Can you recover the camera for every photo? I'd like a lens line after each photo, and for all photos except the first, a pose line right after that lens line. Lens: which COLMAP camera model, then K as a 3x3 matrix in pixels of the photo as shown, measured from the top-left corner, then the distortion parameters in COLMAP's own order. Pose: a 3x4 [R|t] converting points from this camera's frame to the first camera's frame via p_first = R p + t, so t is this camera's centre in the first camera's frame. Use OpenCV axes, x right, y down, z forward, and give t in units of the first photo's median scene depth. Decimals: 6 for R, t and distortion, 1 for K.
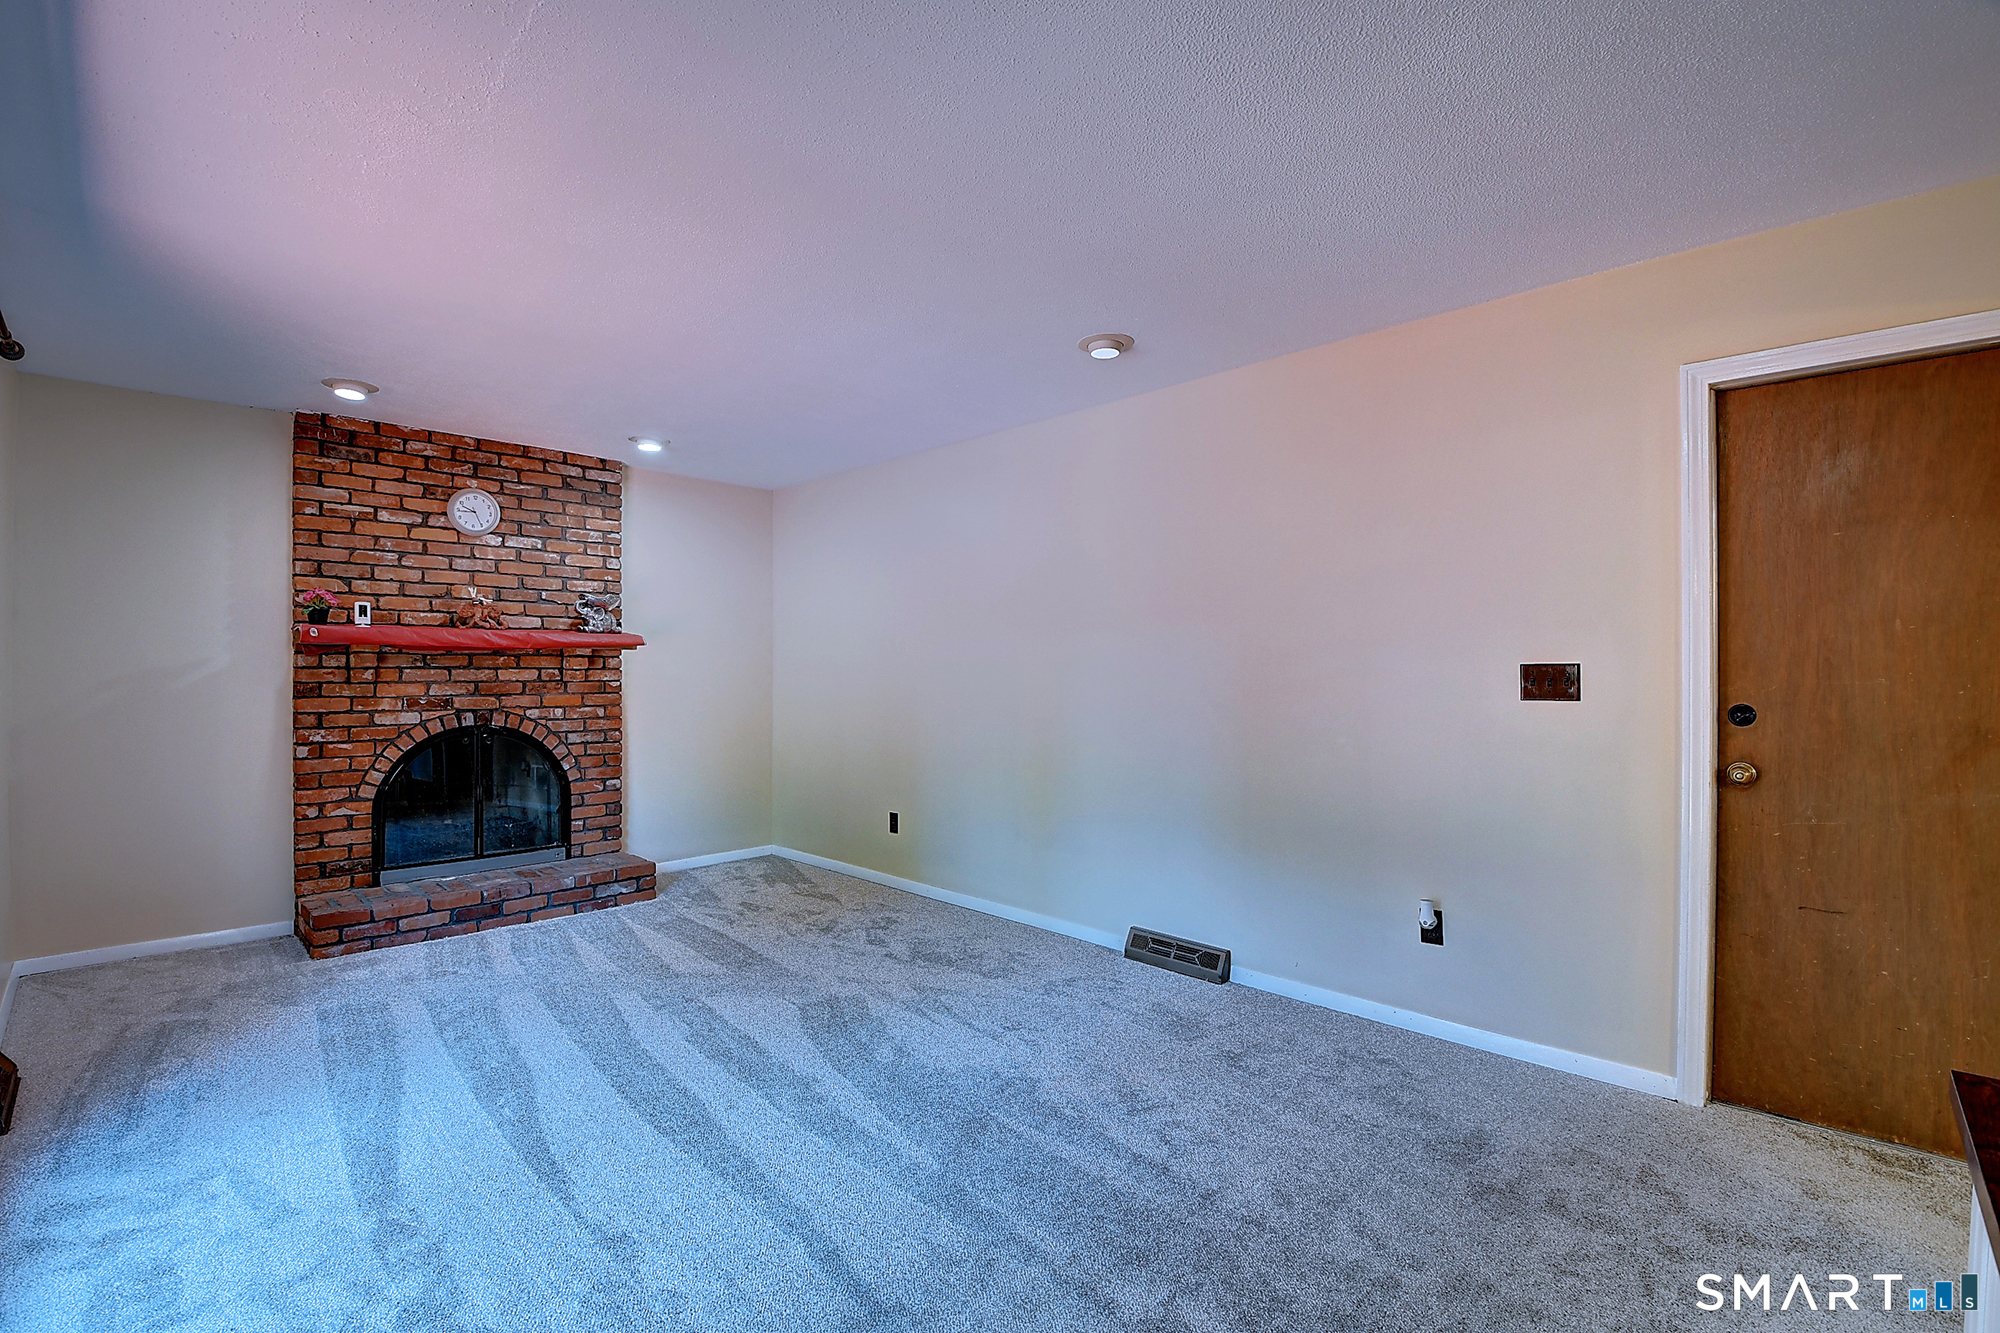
lens RADIAL K [[887.6, 0, 998.7], [0, 887.6, 666.3], [0, 0, 1]] dist [-0.018006, -0.000229]
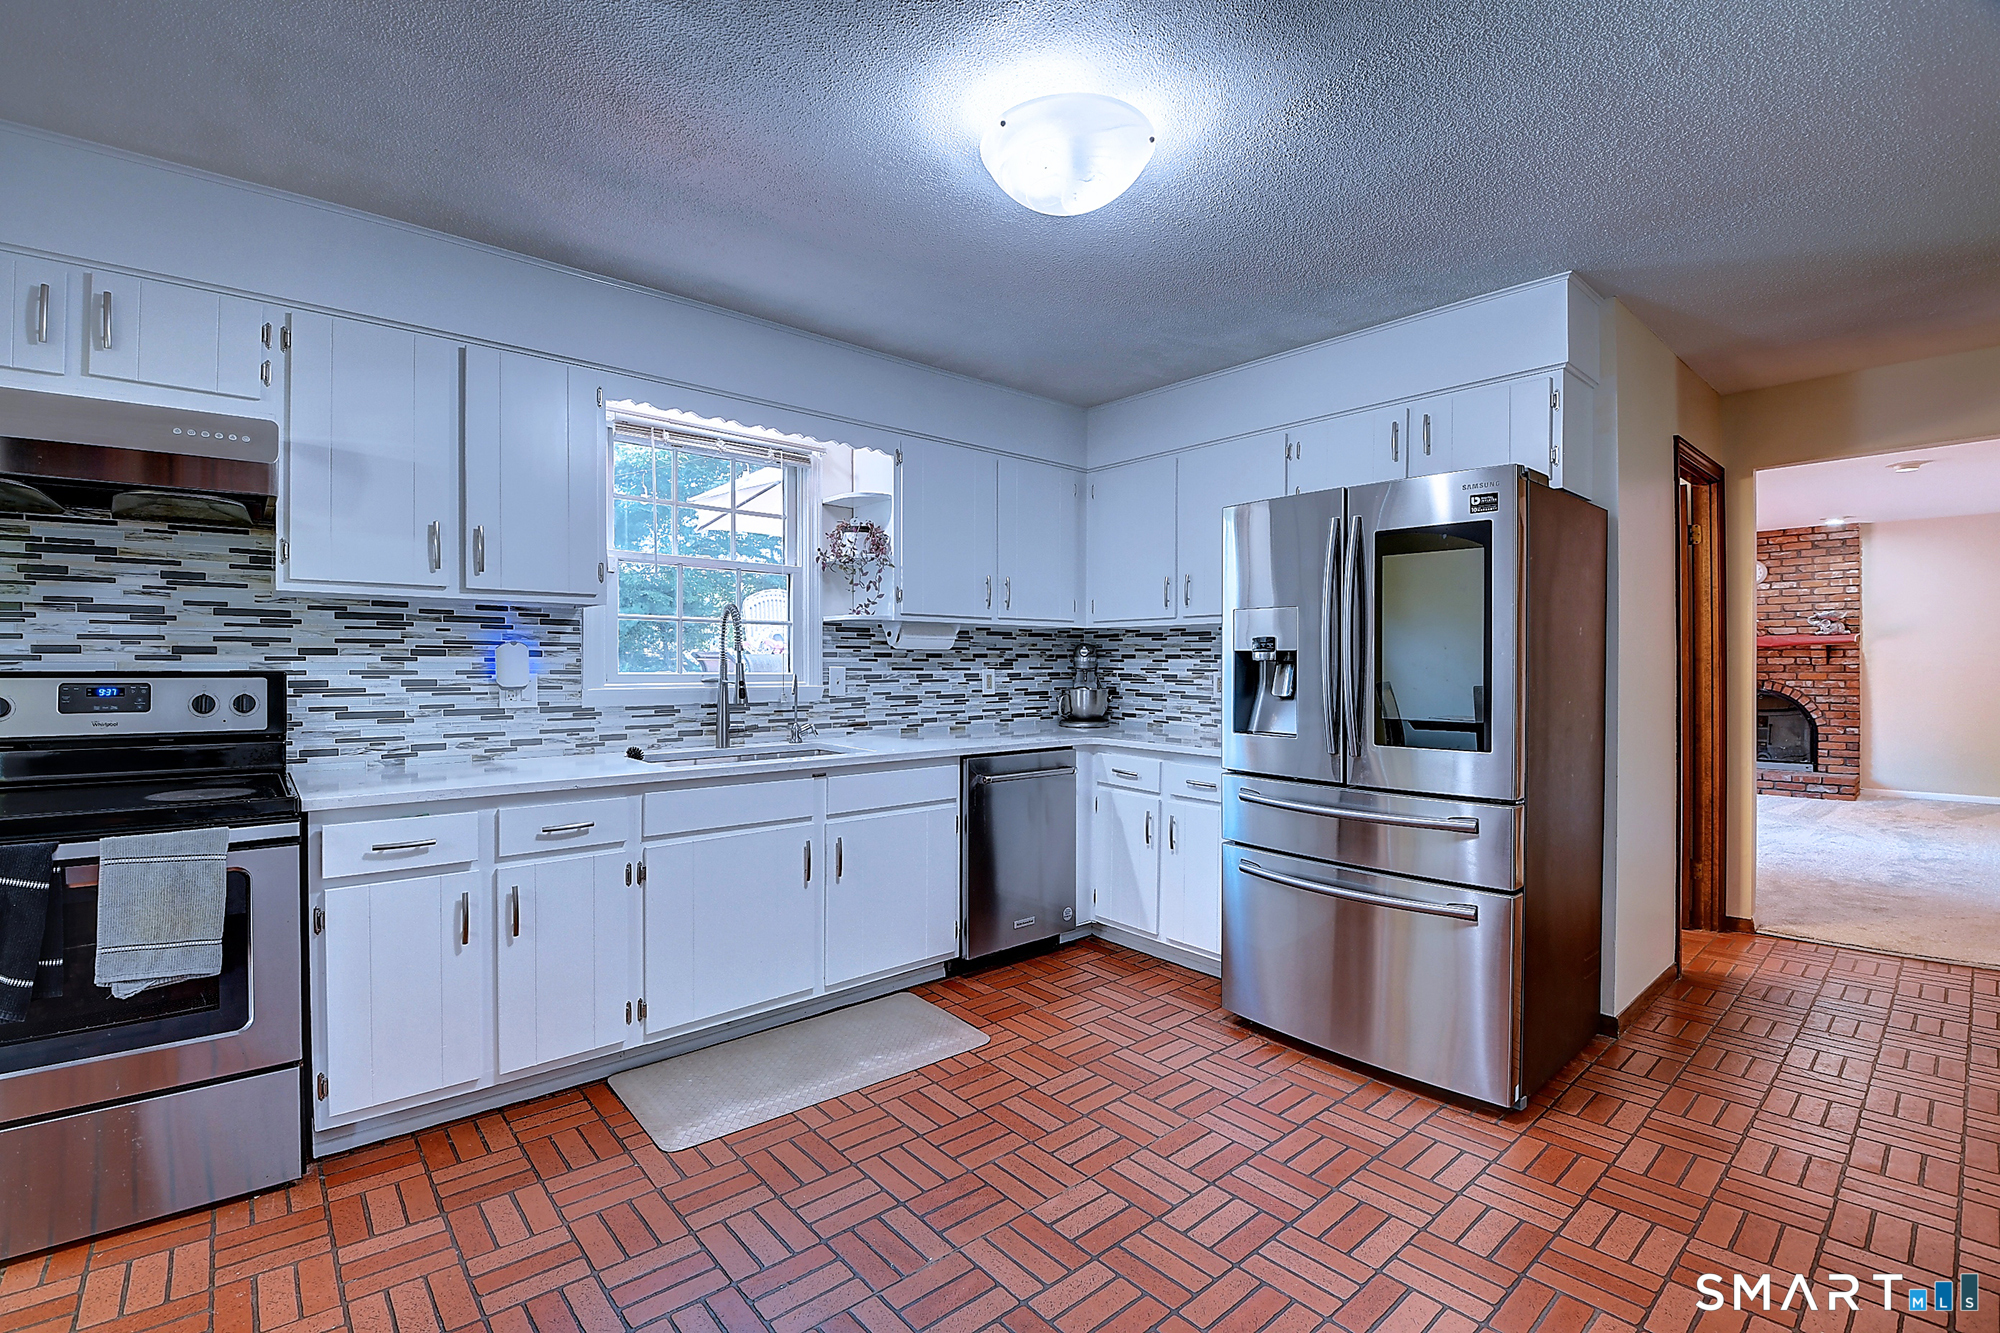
lens RADIAL K [[887.6, 0, 999.5], [0, 887.6, 667.5], [0, 0, 1]] dist [-0.018006, -0.000229]
pose [[-0.090456, -0.003110, -0.995896, 1.283826], [0.004924, 0.999982, -0.003570, 0.020392], [0.995888, -0.005226, -0.090439, -0.375875]]
